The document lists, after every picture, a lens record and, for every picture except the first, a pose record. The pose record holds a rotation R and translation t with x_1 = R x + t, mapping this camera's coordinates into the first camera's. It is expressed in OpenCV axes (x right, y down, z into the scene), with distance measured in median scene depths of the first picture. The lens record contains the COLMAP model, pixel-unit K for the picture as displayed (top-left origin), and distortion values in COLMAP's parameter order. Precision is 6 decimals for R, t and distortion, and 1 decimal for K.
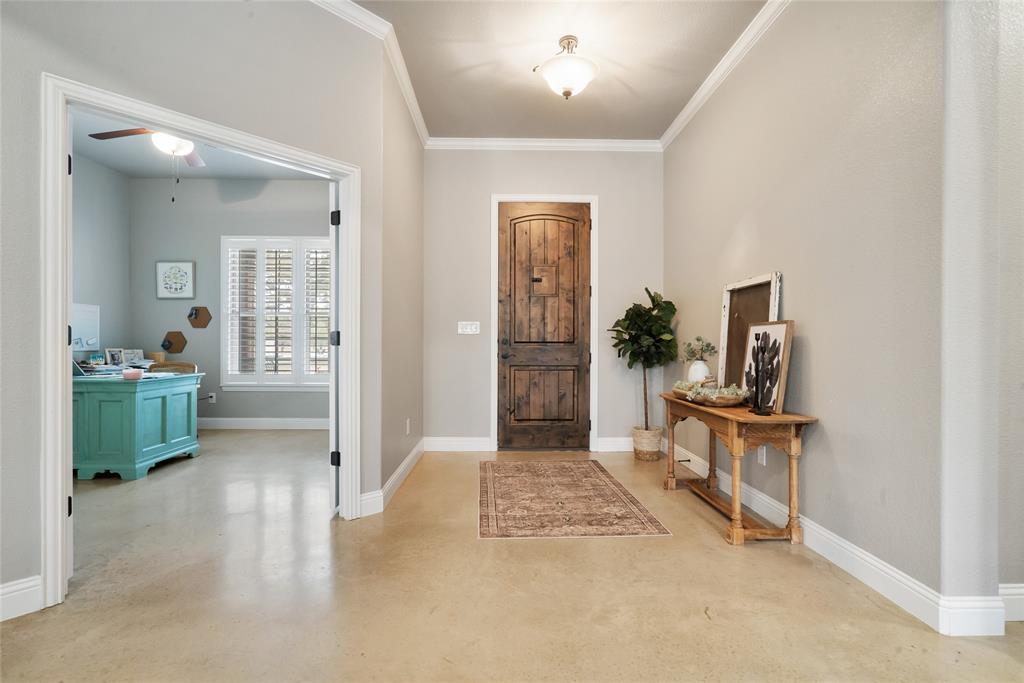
lens RADIAL K [[460.3, 0, 505.6], [0, 460.3, 344.9], [0, 0, 1]] dist [-0.003019, 0.000041]
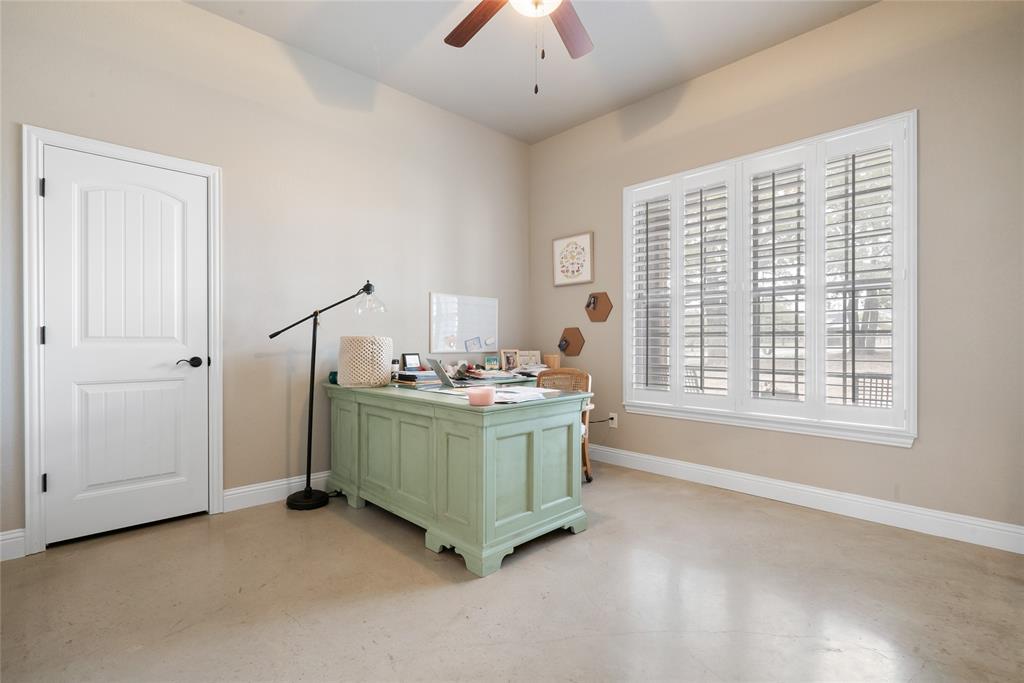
lens RADIAL K [[466.8, 0, 512.0], [0, 466.8, 341.5], [0, 0, 1]] dist [-0.035080, 0.000021]
pose [[0.683211, -0.003634, -0.730212, -0.231096], [-0.000145, 0.999987, -0.005112, -0.002261], [0.730221, 0.003598, 0.683202, 0.414753]]
